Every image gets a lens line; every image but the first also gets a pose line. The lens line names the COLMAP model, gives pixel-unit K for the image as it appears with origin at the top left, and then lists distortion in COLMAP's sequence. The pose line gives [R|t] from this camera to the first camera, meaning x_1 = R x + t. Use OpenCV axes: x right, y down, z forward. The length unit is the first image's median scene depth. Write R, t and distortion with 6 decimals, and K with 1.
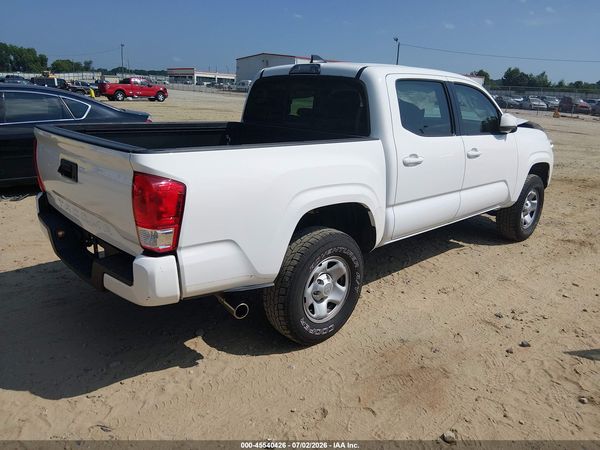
lens RADIAL K [[454.0, 0, 301.4], [0, 454.0, 224.0], [0, 0, 1]] dist [0.084992, -0.149072]
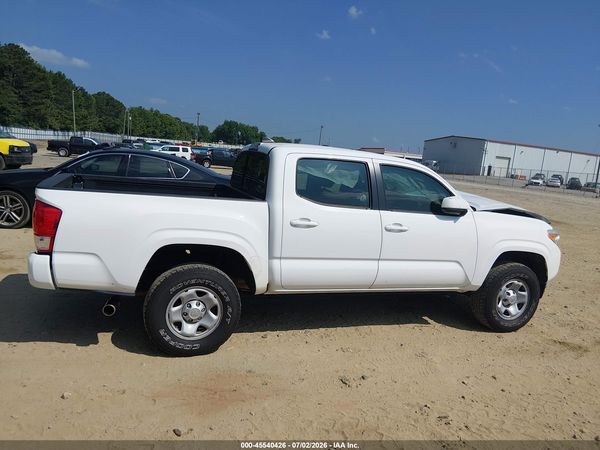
lens RADIAL K [[453.9, 0, 300.0], [0, 453.9, 225.0], [0, 0, 1]] dist [0.085487, -0.153398]
pose [[0.918843, 0.105098, -0.380370, 0.695195], [-0.165142, 0.977830, -0.128747, 0.018431], [0.358406, 0.181113, 0.915829, -0.083059]]
